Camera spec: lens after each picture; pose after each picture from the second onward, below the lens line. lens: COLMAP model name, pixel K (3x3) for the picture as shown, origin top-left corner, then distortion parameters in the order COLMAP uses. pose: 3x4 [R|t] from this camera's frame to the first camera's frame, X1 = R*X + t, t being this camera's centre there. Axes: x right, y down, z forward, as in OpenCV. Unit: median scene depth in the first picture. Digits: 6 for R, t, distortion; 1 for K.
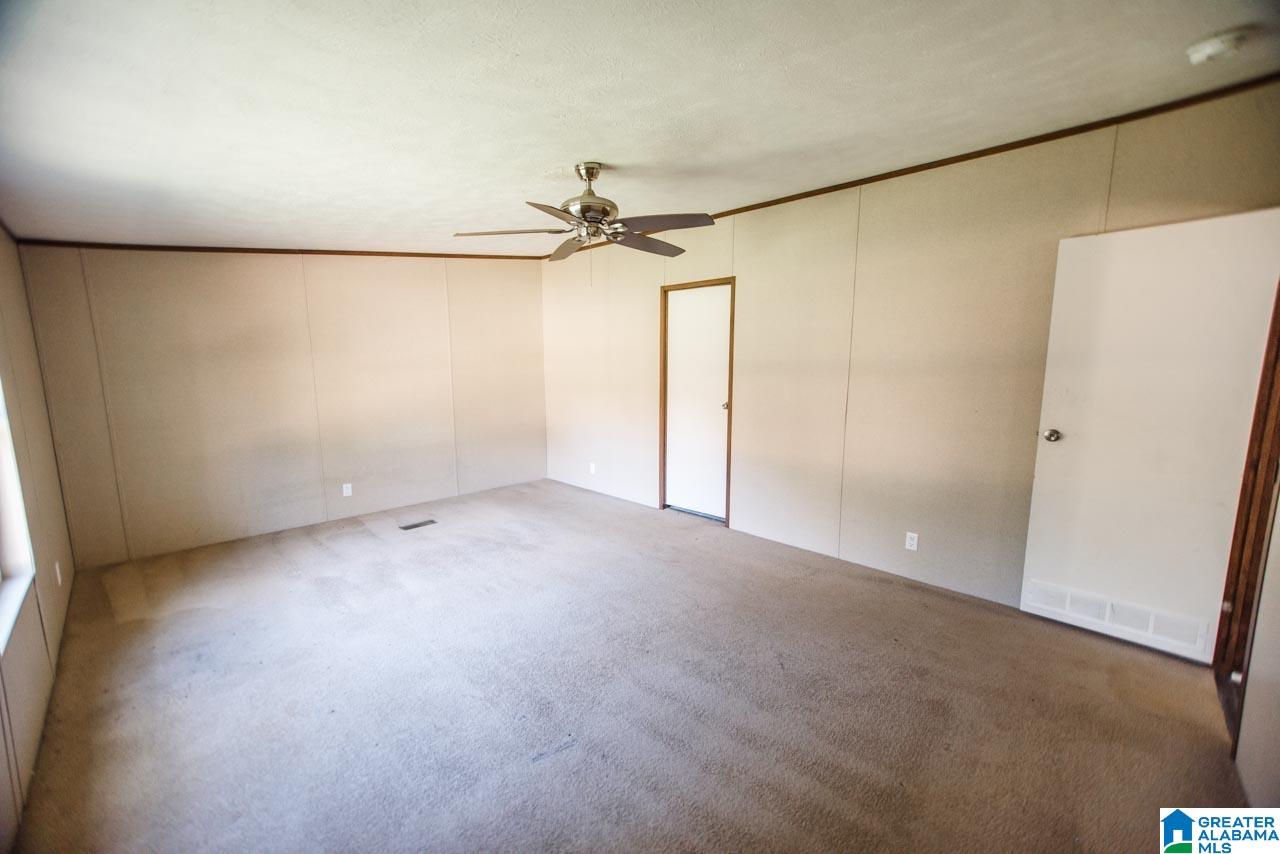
lens RADIAL K [[504.2, 0, 640.0], [0, 504.2, 434.1], [0, 0, 1]] dist [-0.001497, 0.004108]
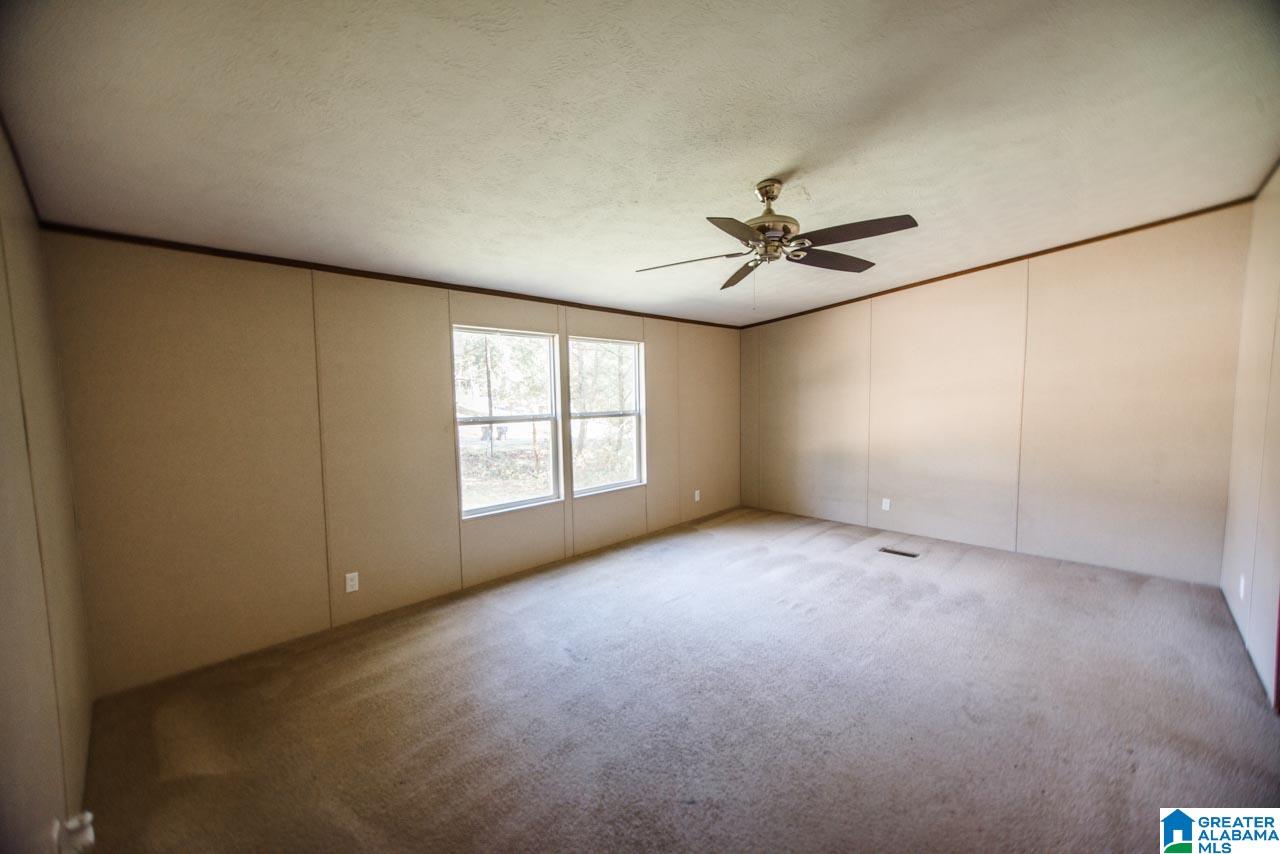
lens RADIAL K [[504.2, 0, 640.0], [0, 504.2, 434.1], [0, 0, 1]] dist [-0.001497, 0.004108]
pose [[0.011075, 0.088922, -0.995977, 0.573707], [-0.130814, 0.987607, 0.086720, -0.076515], [0.991345, 0.129328, 0.022570, 0.492425]]
